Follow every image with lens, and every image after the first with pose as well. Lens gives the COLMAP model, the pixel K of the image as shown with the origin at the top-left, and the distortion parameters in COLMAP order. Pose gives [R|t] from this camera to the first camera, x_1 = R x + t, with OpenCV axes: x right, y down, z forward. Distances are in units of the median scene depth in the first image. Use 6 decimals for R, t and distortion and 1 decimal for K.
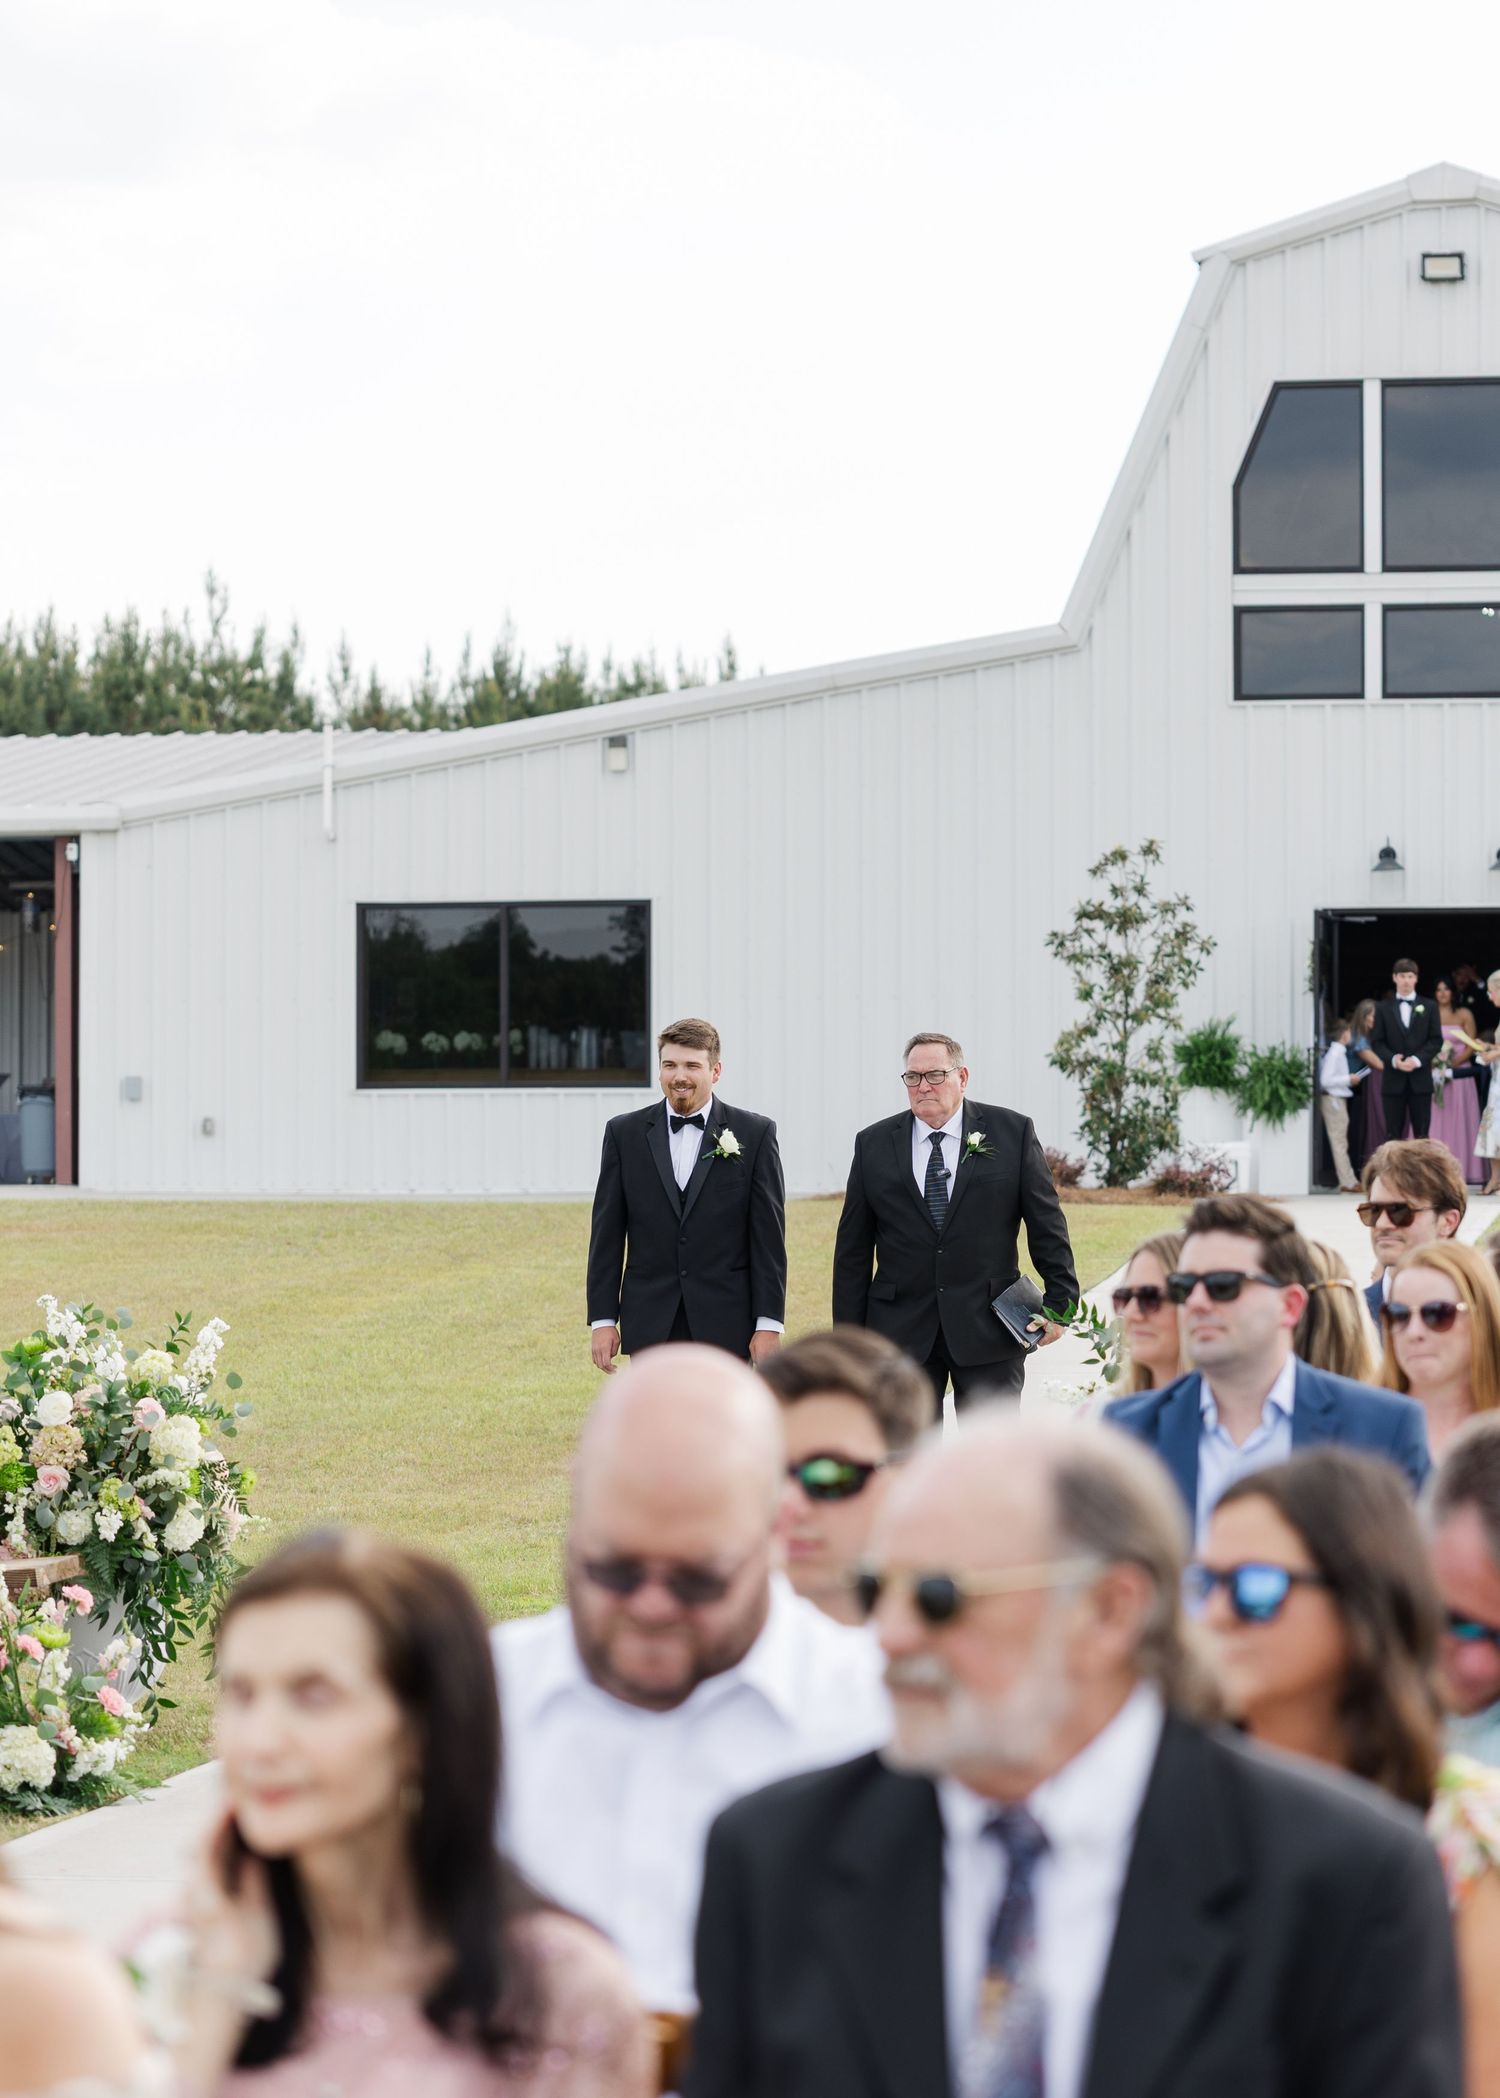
lens RADIAL K [[7499.5, 0, 1086.7], [0, 7499.5, 1045.8], [0, 0, 1]] dist [-0.188762, 0.647027]
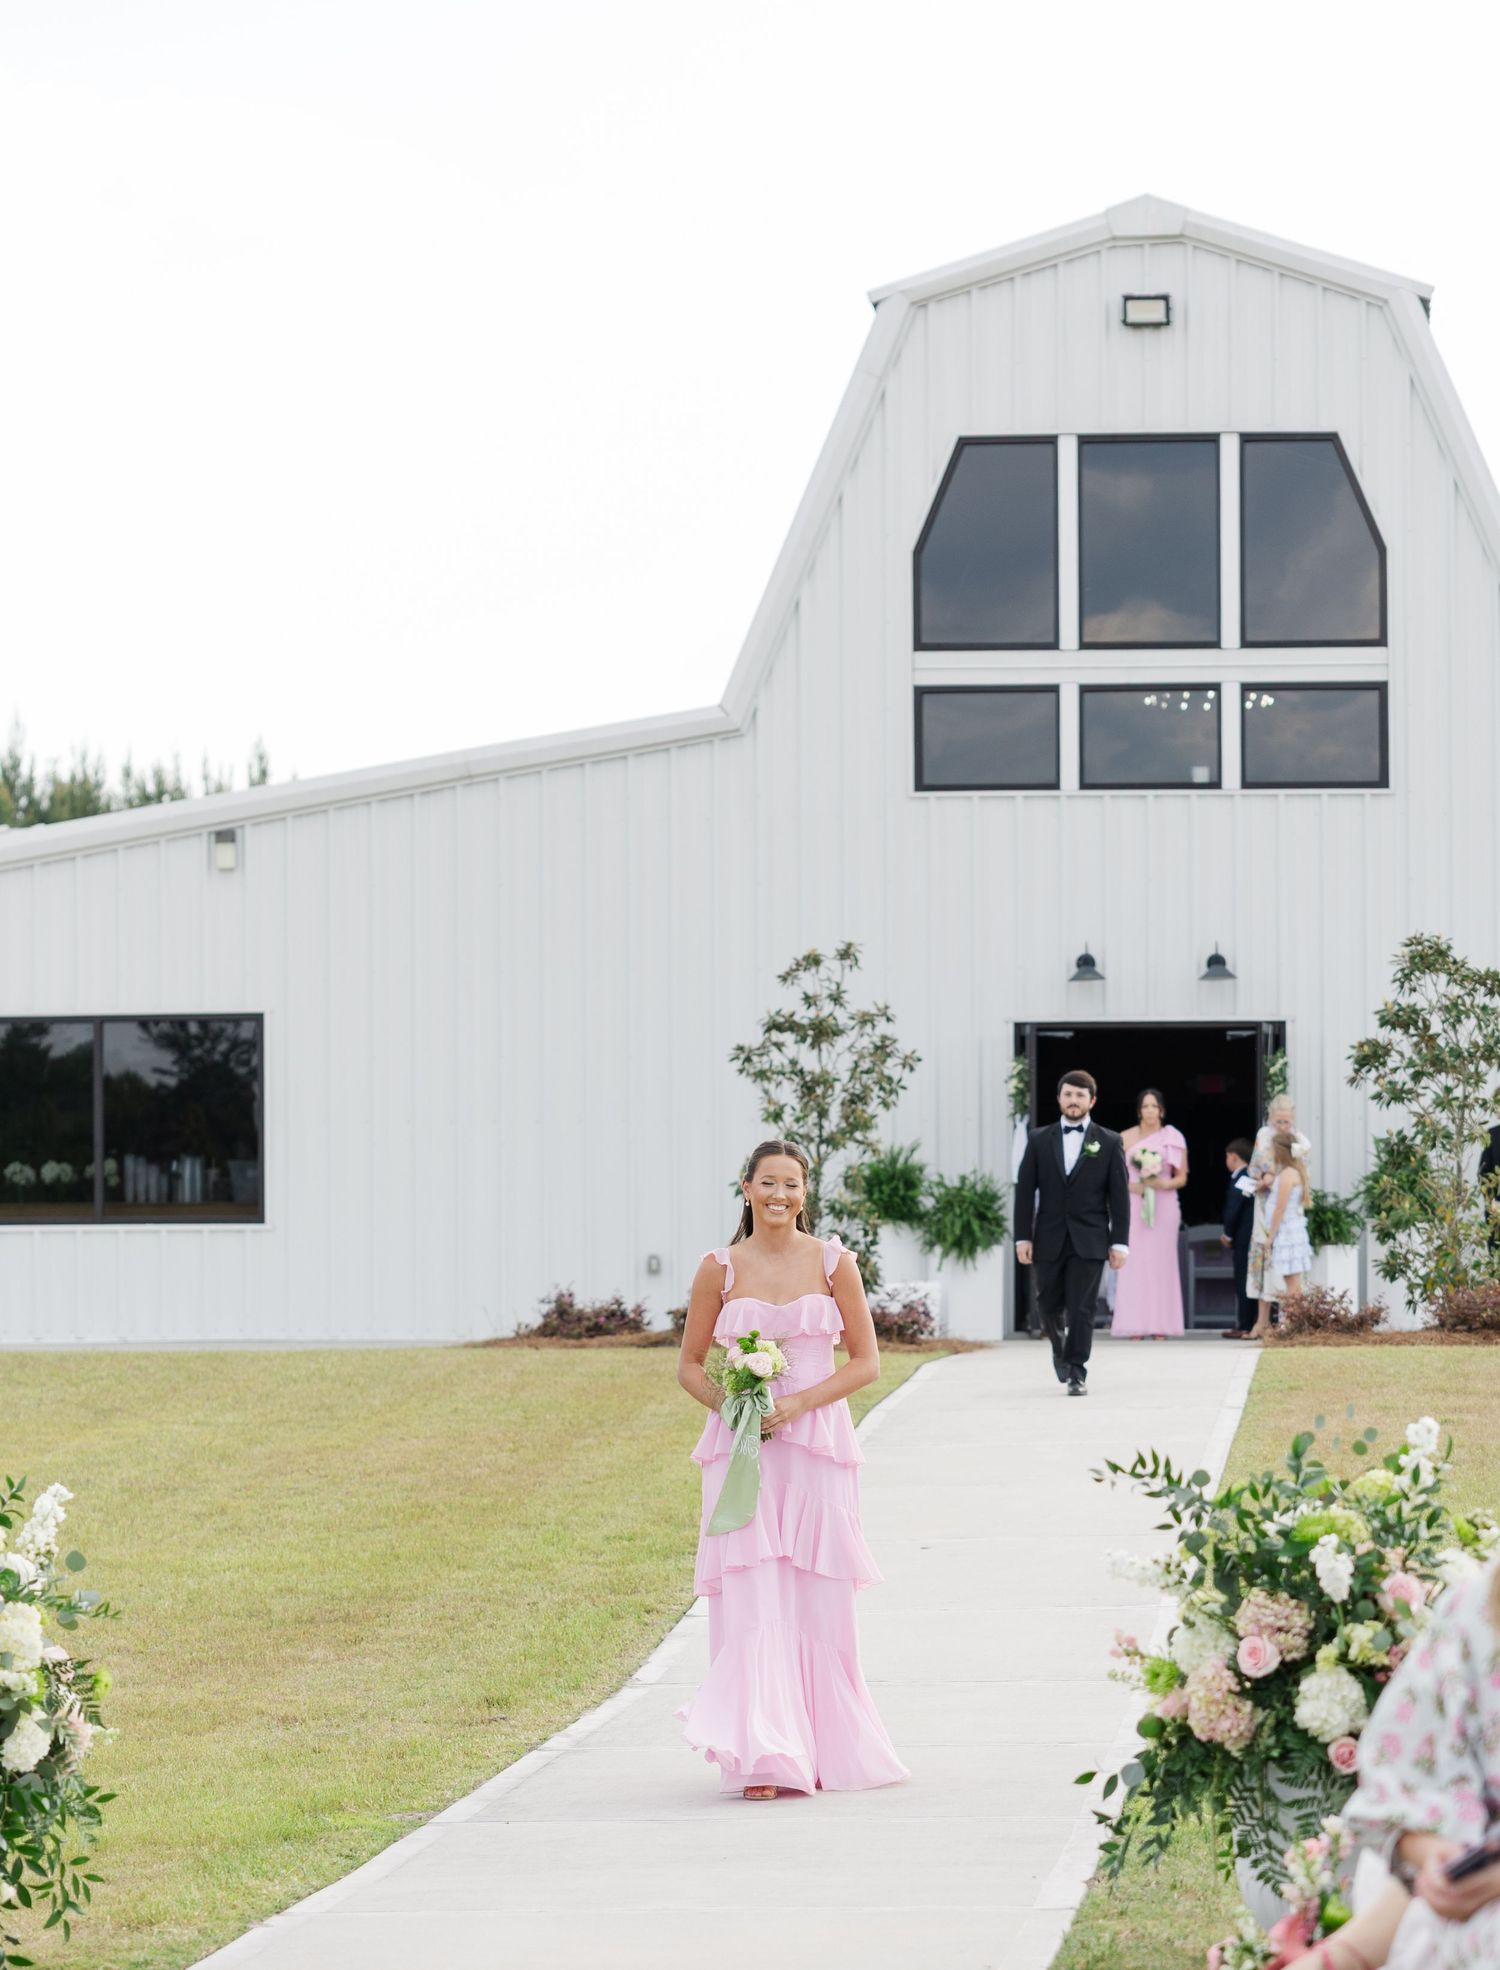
lens RADIAL K [[7454.6, 0, 986.9], [0, 7454.6, 1232.0], [0, 0, 1]] dist [-0.186886, 1.654405]
pose [[0.996412, -0.003194, 0.084570, -0.049969], [0.002922, 0.999990, 0.003340, 0.004095], [-0.084580, -0.003081, 0.996412, 0.112783]]
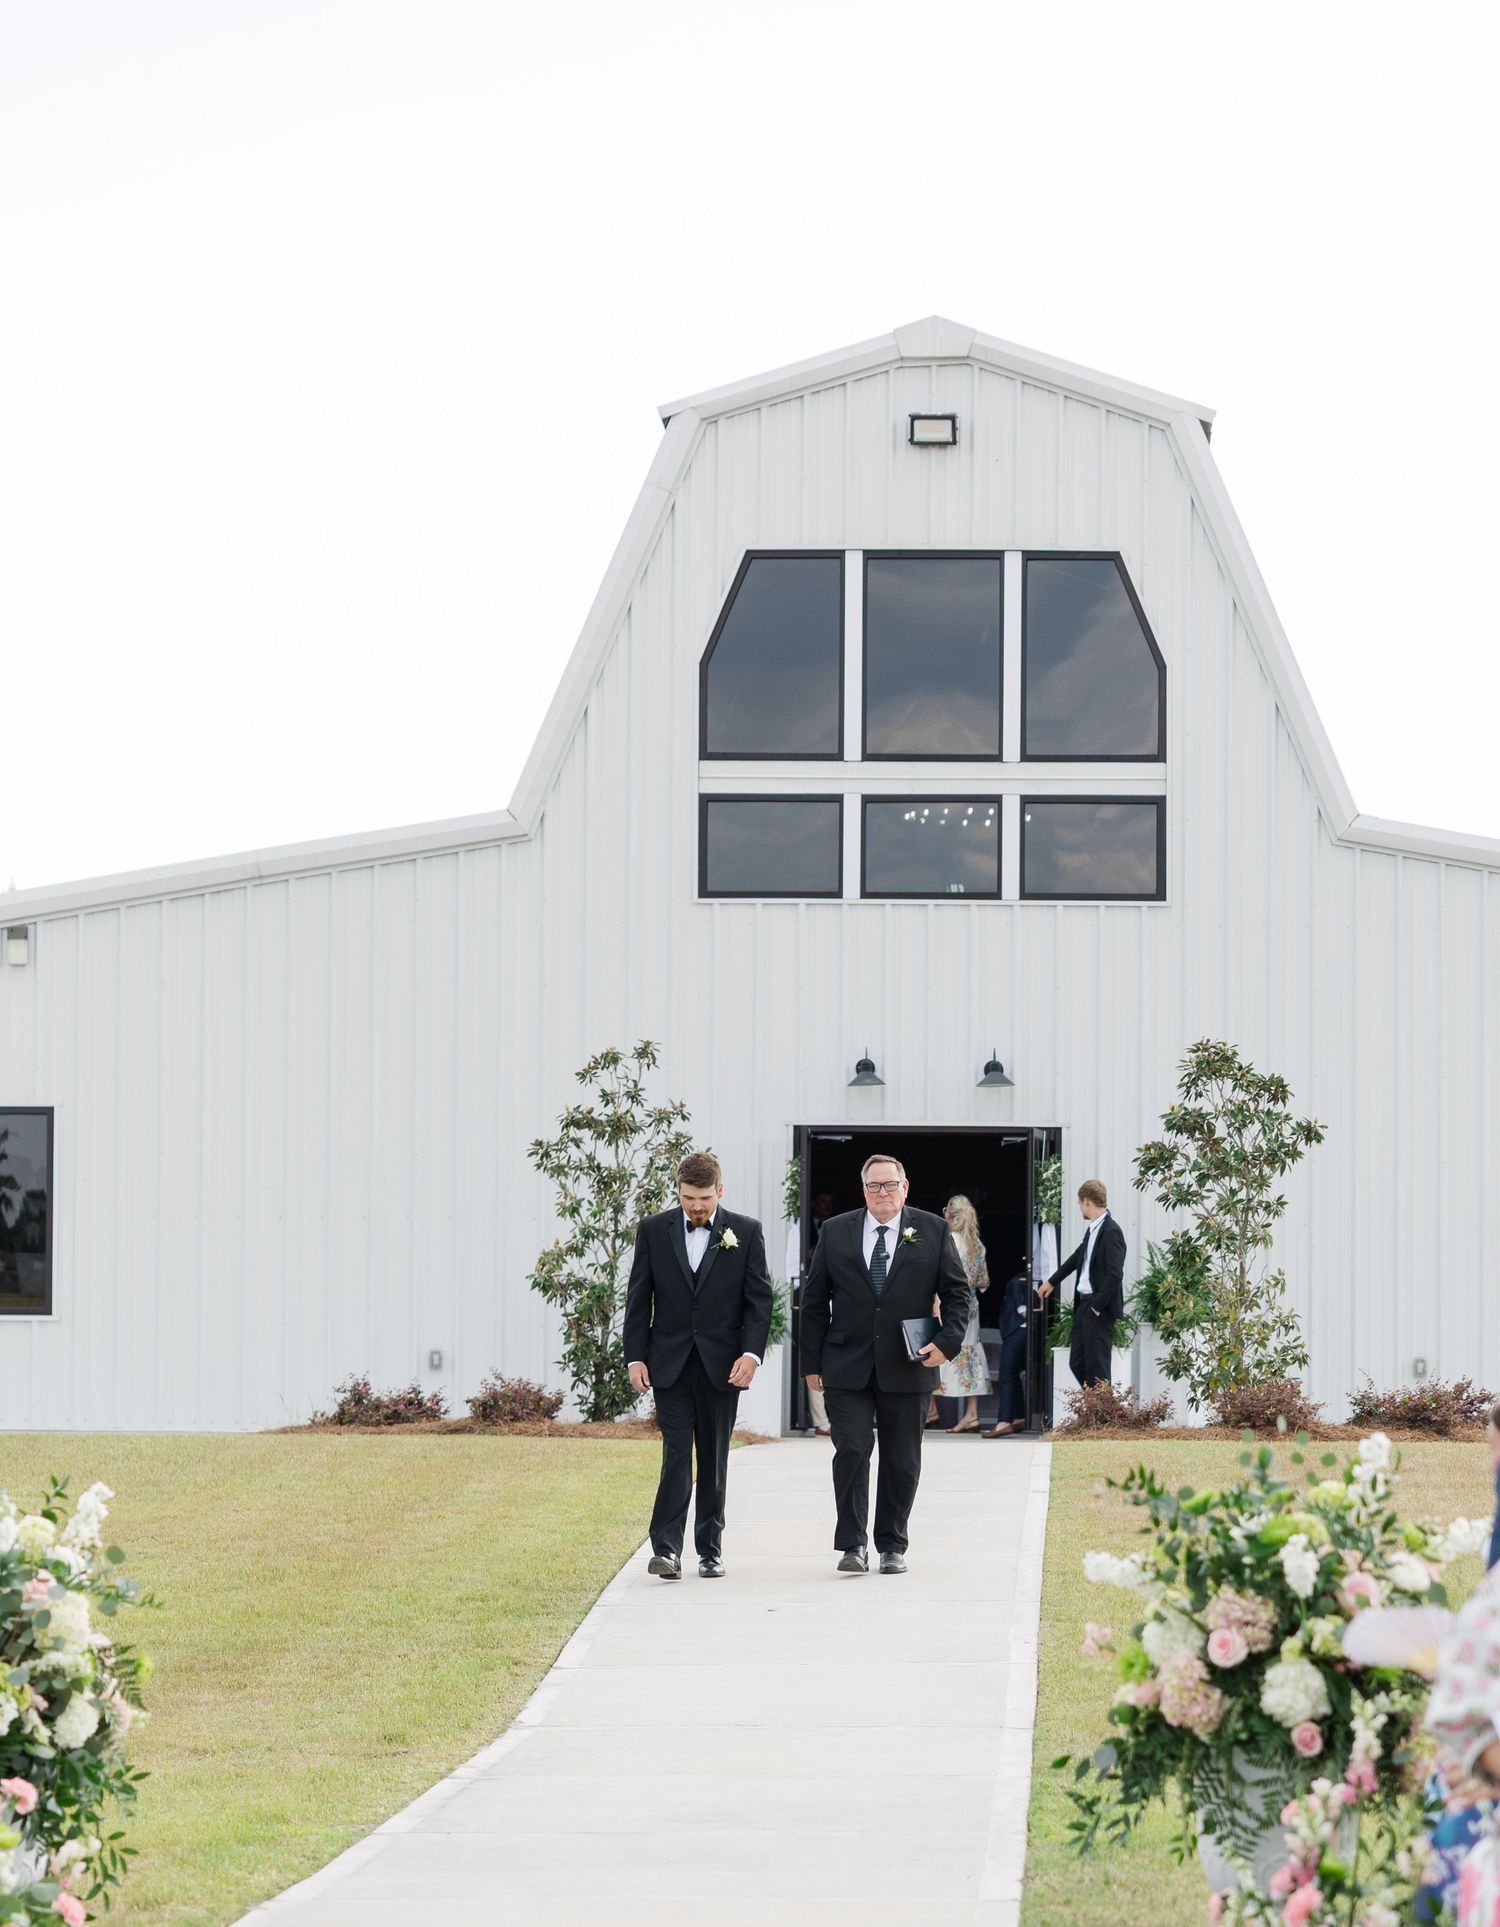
lens RADIAL K [[7858.1, 0, 911.0], [0, 7858.1, 1199.0], [0, 0, 1]] dist [-0.238005, 3.367090]
pose [[0.991023, 0.012299, 0.133123, -0.086041], [-0.009068, 0.999650, -0.024848, 0.015069], [-0.133382, 0.023418, 0.990788, 0.049725]]
